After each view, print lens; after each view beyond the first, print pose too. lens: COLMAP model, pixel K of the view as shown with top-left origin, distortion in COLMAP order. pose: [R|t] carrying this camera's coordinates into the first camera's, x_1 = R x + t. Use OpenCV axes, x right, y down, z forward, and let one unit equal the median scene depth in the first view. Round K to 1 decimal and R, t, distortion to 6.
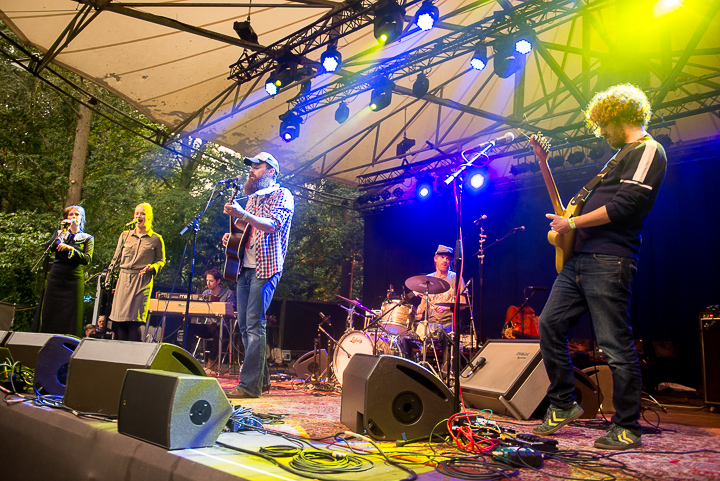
lens RADIAL K [[566.9, 0, 360.0], [0, 566.9, 240.5], [0, 0, 1]] dist [-0.005261, -0.011022]
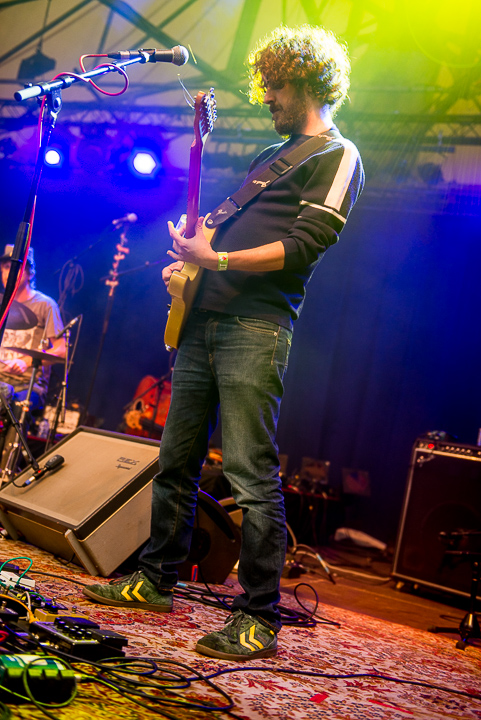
lens RADIAL K [[865.2, 0, 240.5], [0, 865.2, 360.0], [0, 0, 1]] dist [0.175882, 0.004961]
pose [[0.927602, 0.188209, 0.322695, 0.071987], [-0.223264, 0.971873, 0.074945, 0.009339], [-0.299513, -0.141566, 0.943531, 0.125042]]
